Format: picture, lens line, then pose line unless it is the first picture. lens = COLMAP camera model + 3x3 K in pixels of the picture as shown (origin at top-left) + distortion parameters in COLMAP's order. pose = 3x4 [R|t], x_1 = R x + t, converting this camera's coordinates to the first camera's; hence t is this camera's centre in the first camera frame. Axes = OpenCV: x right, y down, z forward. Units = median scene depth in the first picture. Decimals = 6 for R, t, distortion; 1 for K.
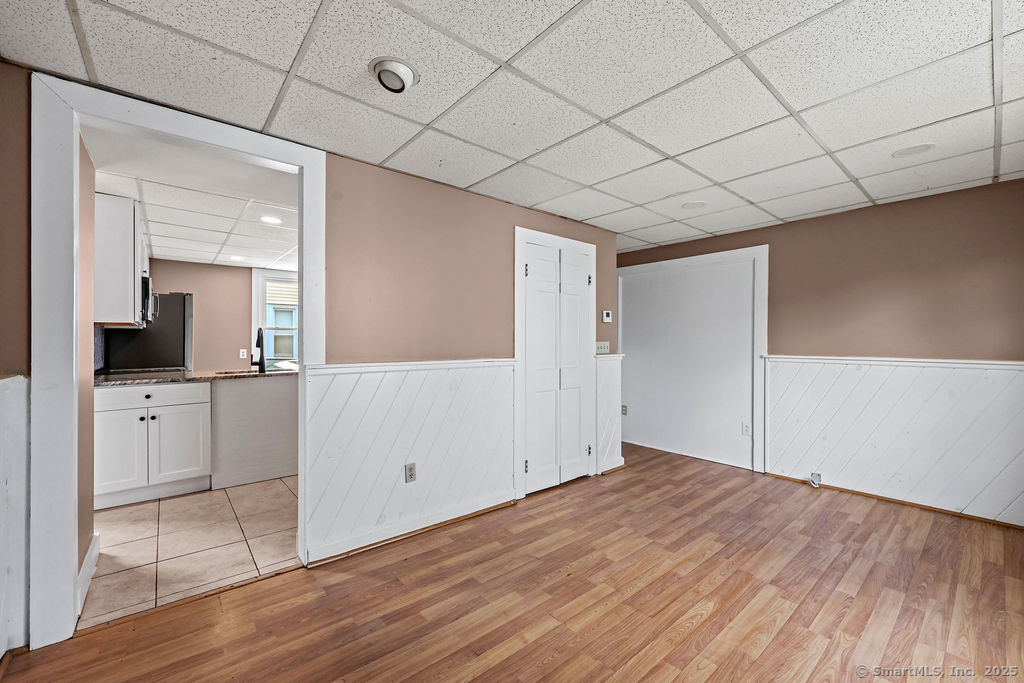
lens RADIAL K [[414.9, 0, 513.6], [0, 414.9, 341.9], [0, 0, 1]] dist [0.000324, 0.000017]
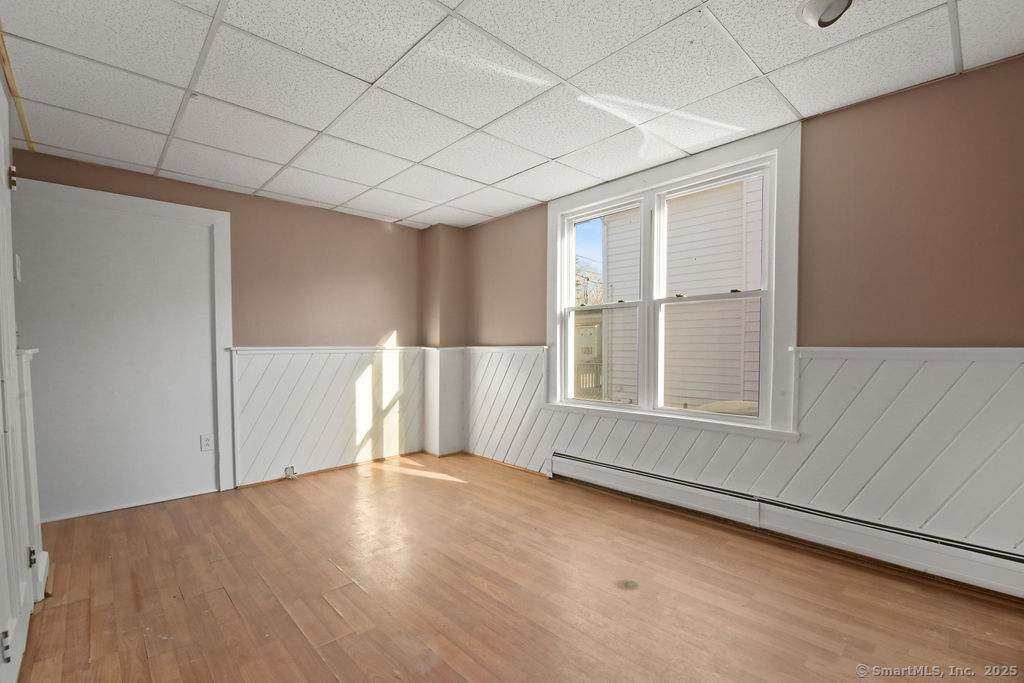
lens RADIAL K [[448.2, 0, 518.3], [0, 448.2, 358.0], [0, 0, 1]] dist [-0.003646, -0.001443]
pose [[-0.048768, -0.033404, 0.998251, -0.316754], [0.000907, 0.999439, 0.033488, 0.025108], [-0.998810, 0.002539, -0.048711, 0.481212]]
